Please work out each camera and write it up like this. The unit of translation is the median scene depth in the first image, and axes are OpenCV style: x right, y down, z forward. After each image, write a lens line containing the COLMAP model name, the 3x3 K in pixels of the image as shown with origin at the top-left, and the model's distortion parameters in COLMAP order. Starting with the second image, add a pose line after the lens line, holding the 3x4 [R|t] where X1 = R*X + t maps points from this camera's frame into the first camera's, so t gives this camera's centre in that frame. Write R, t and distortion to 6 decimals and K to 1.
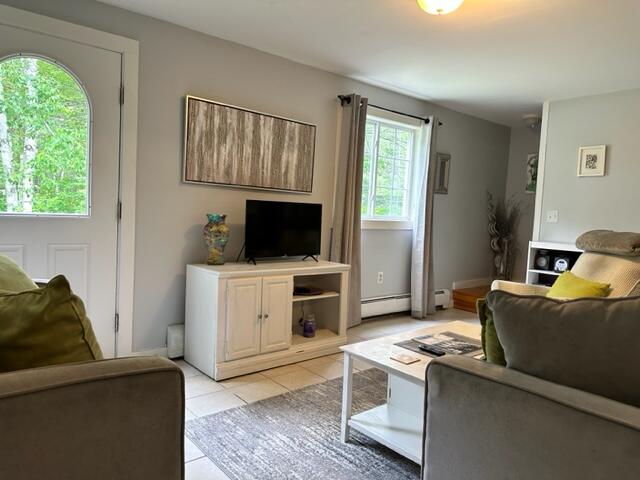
lens RADIAL K [[453.9, 0, 320.0], [0, 453.9, 240.0], [0, 0, 1]] dist [0.095302, -0.118518]
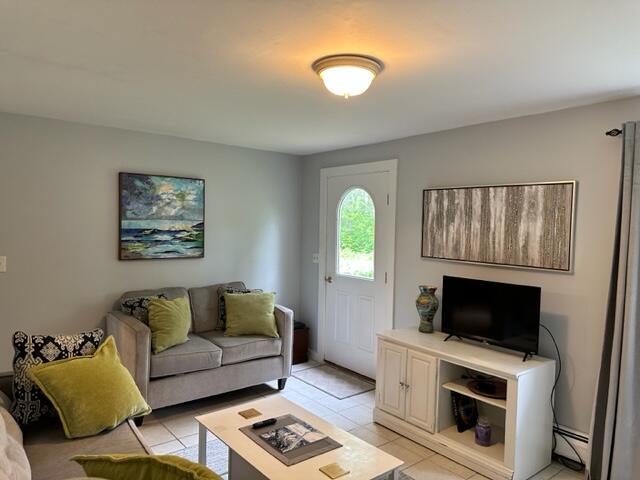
lens RADIAL K [[453.9, 0, 320.0], [0, 453.9, 240.0], [0, 0, 1]] dist [0.095302, -0.118518]
pose [[-0.036587, -0.014493, -0.999225, 0.849823], [-0.090227, 0.995859, -0.011140, -0.125625], [0.995249, 0.089749, -0.037743, 0.709257]]
